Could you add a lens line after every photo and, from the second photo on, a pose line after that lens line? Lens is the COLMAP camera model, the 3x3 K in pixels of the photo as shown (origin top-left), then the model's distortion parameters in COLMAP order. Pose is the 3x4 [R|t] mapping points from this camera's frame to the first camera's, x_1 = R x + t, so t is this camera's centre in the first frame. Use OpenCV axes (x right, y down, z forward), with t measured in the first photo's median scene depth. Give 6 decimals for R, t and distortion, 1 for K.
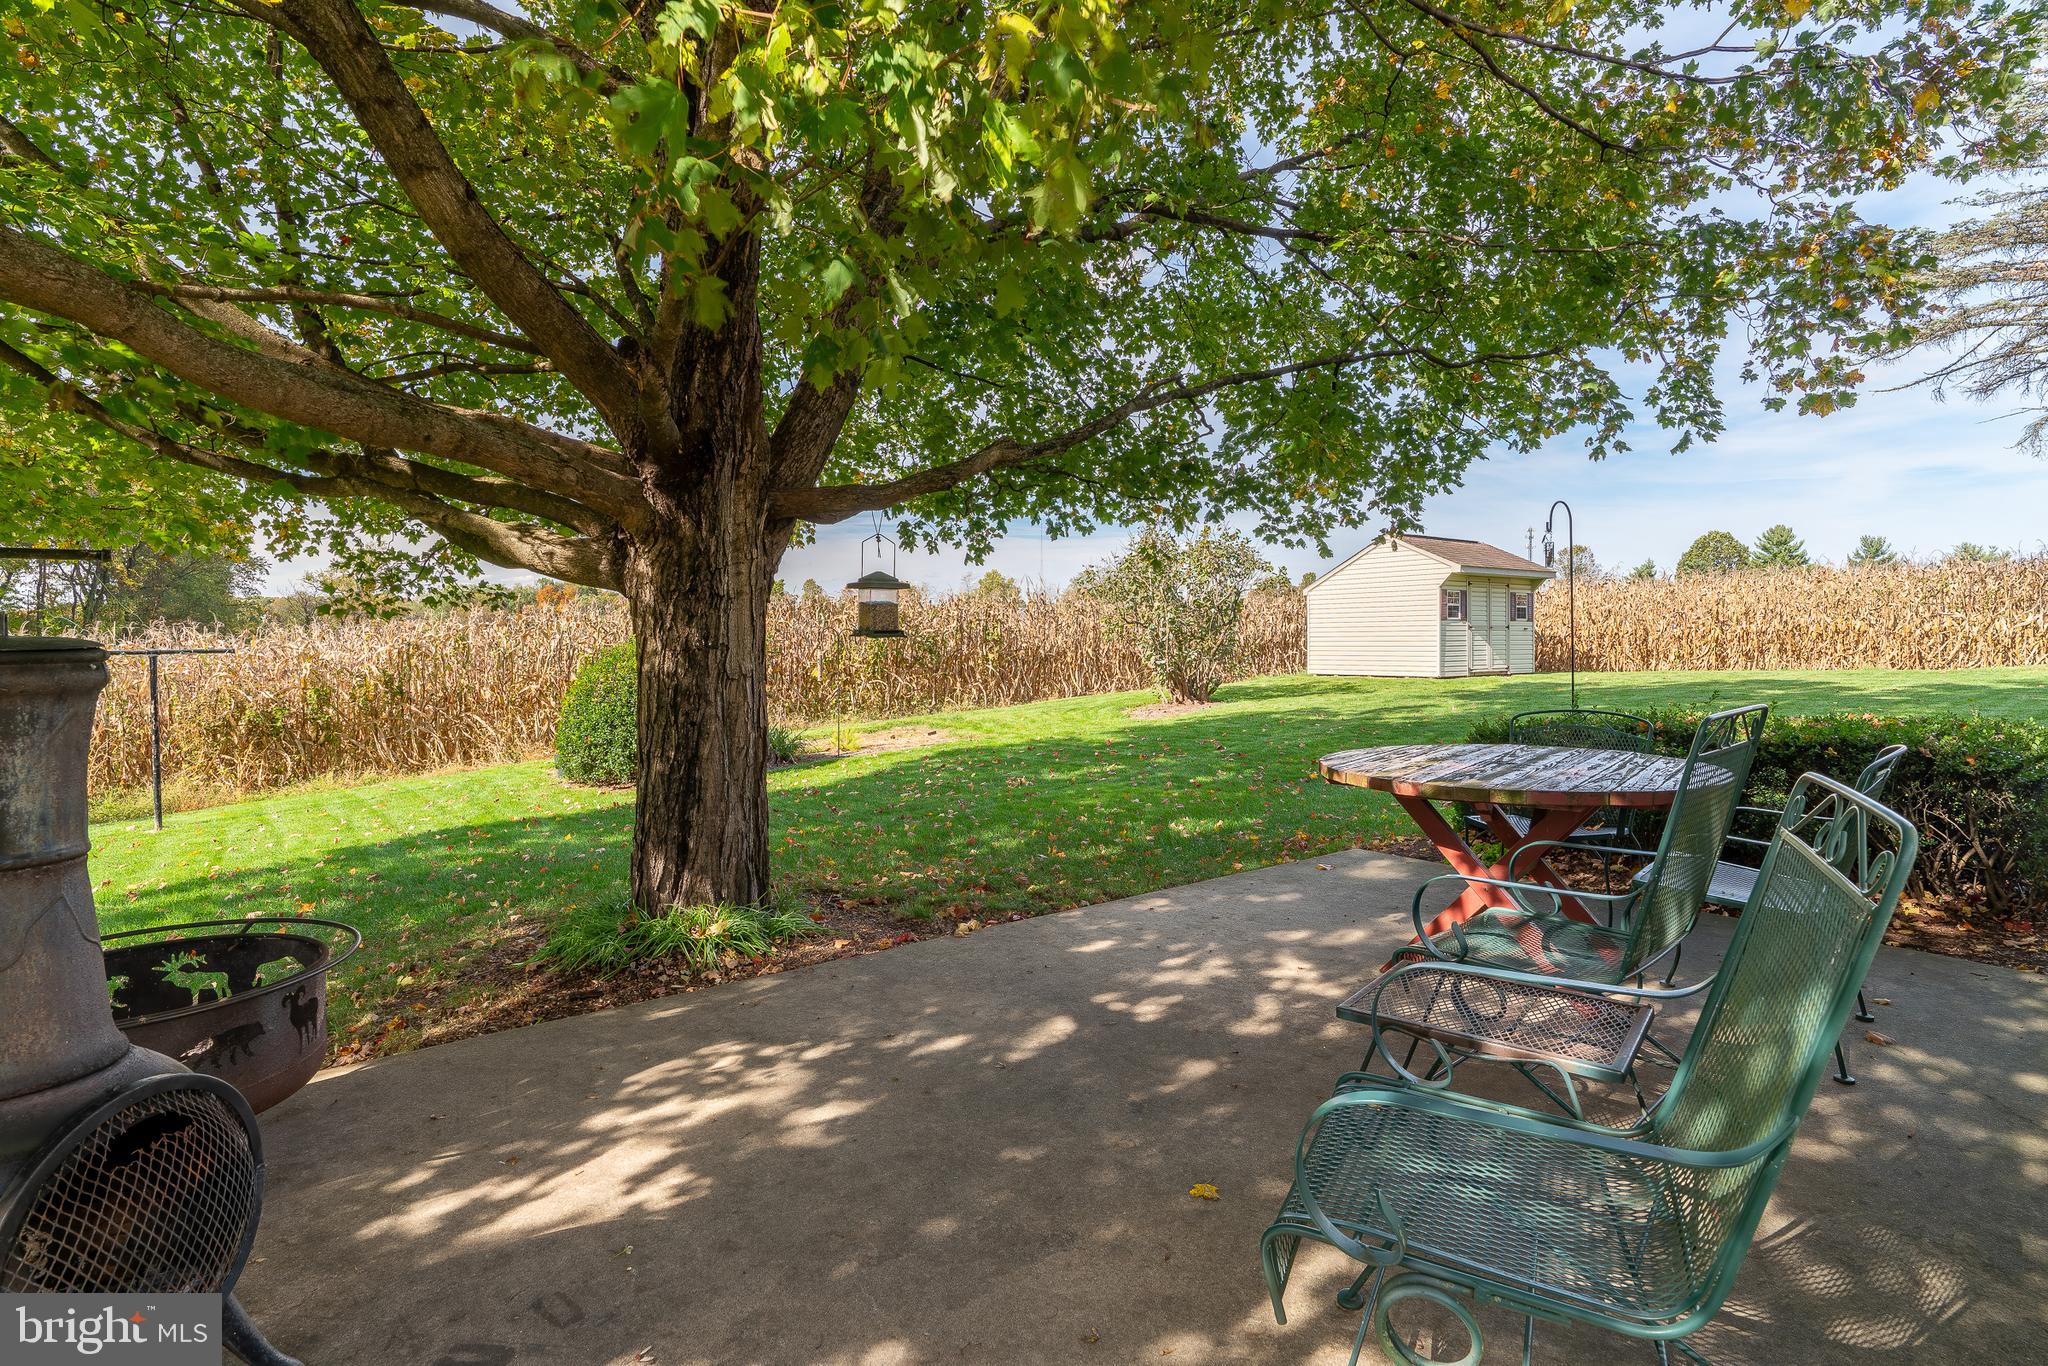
lens RADIAL K [[979.3, 0, 1025.9], [0, 979.3, 653.6], [0, 0, 1]] dist [0.000762, 0.000112]
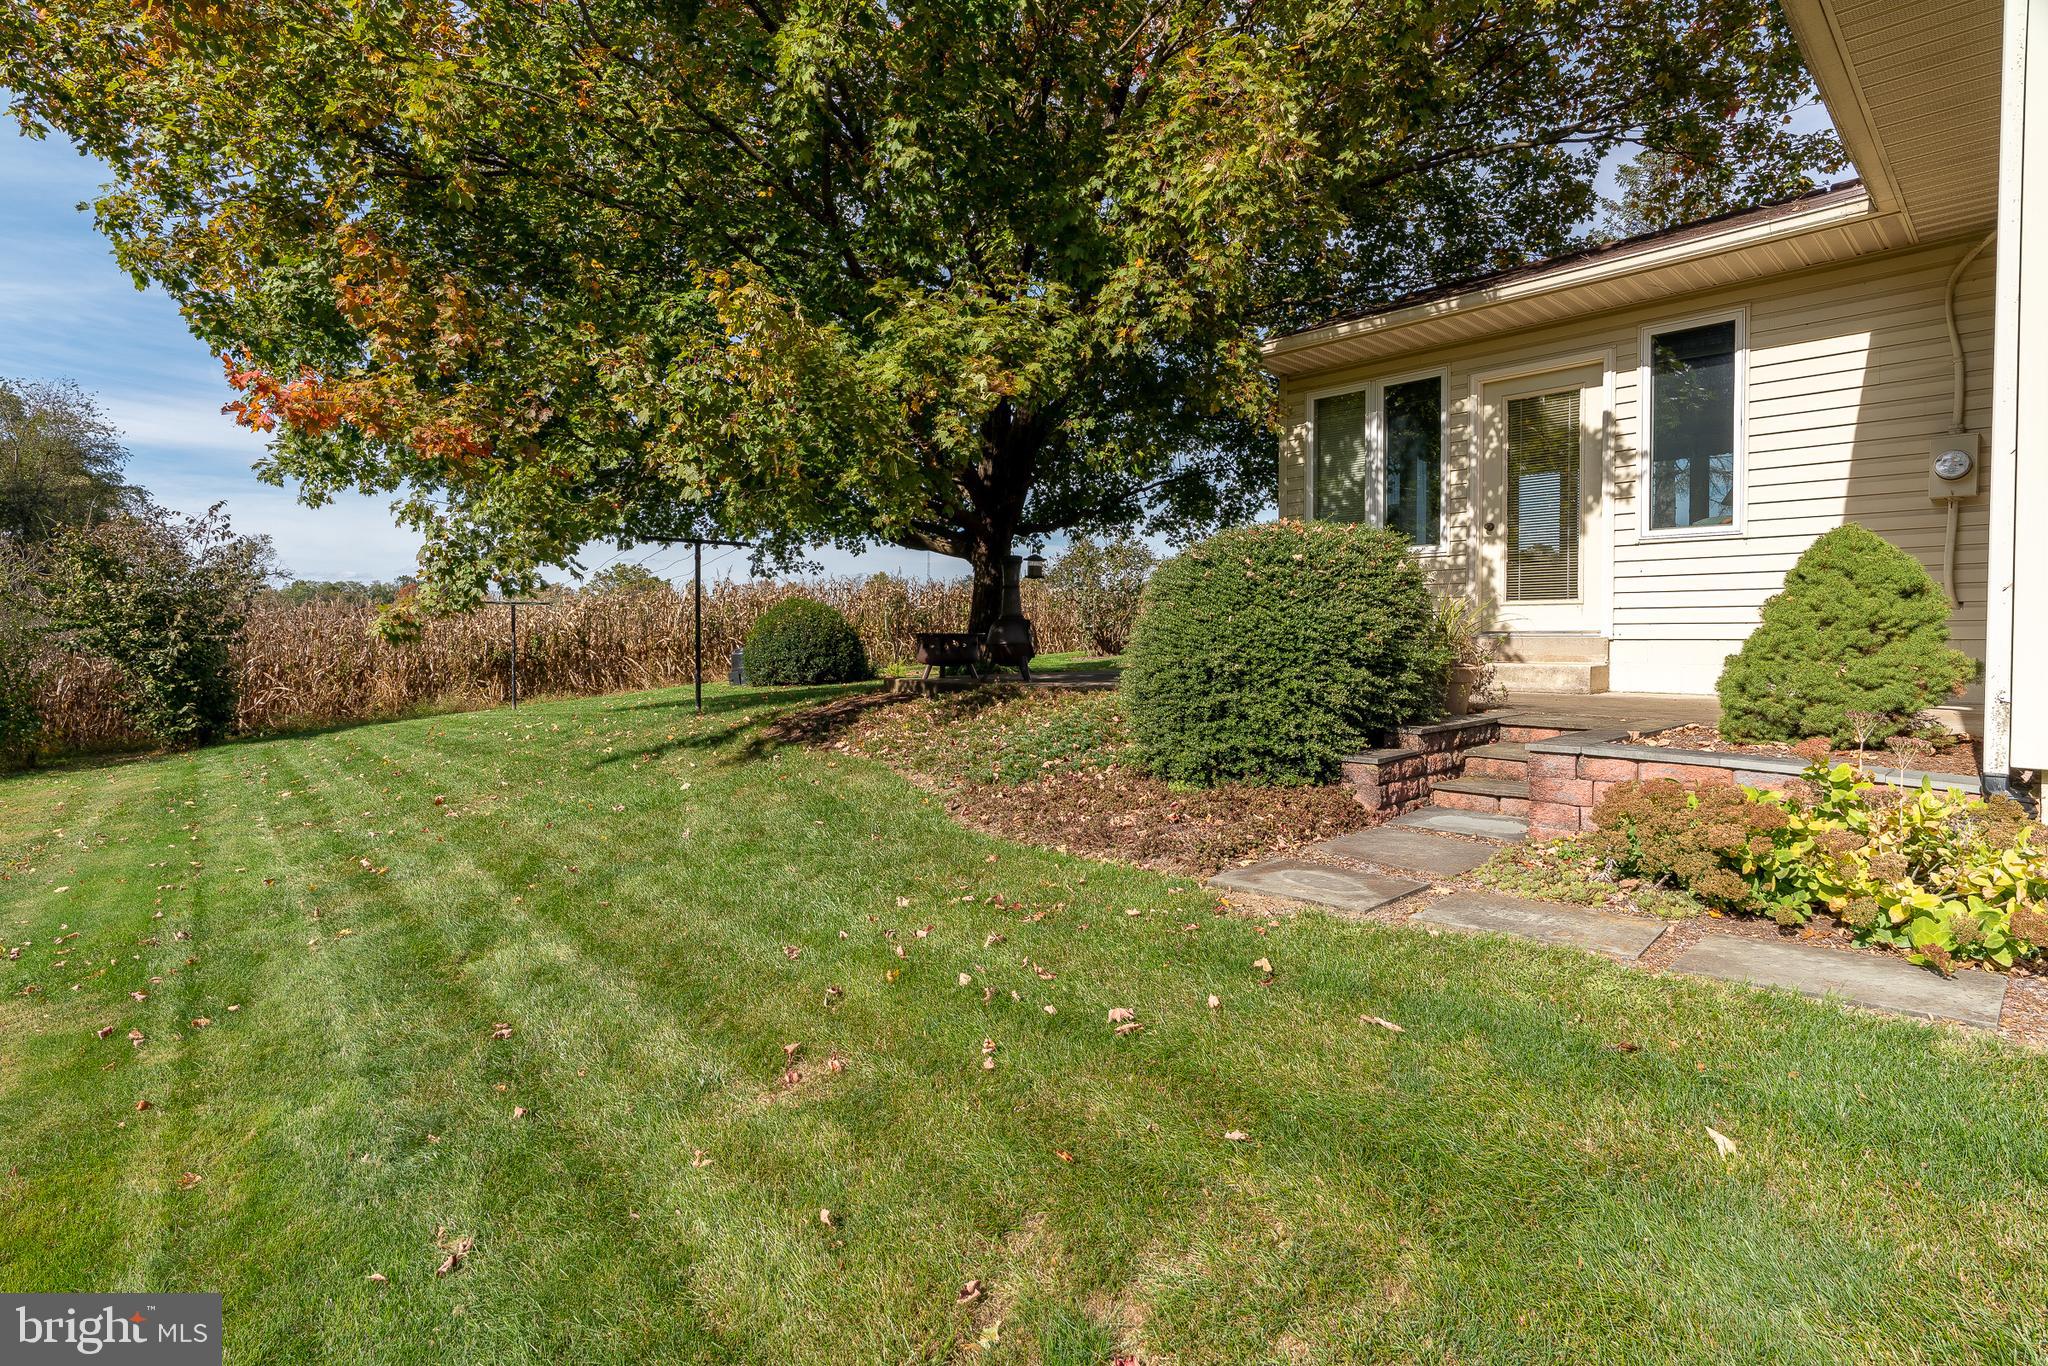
lens RADIAL K [[979.3, 0, 1025.9], [0, 979.3, 653.6], [0, 0, 1]] dist [0.000762, 0.000112]
pose [[0.992187, 0.000839, 0.124753, -0.313174], [-0.000244, 0.999989, -0.004788, 0.124938], [-0.124755, 0.004721, 0.992176, -1.031955]]
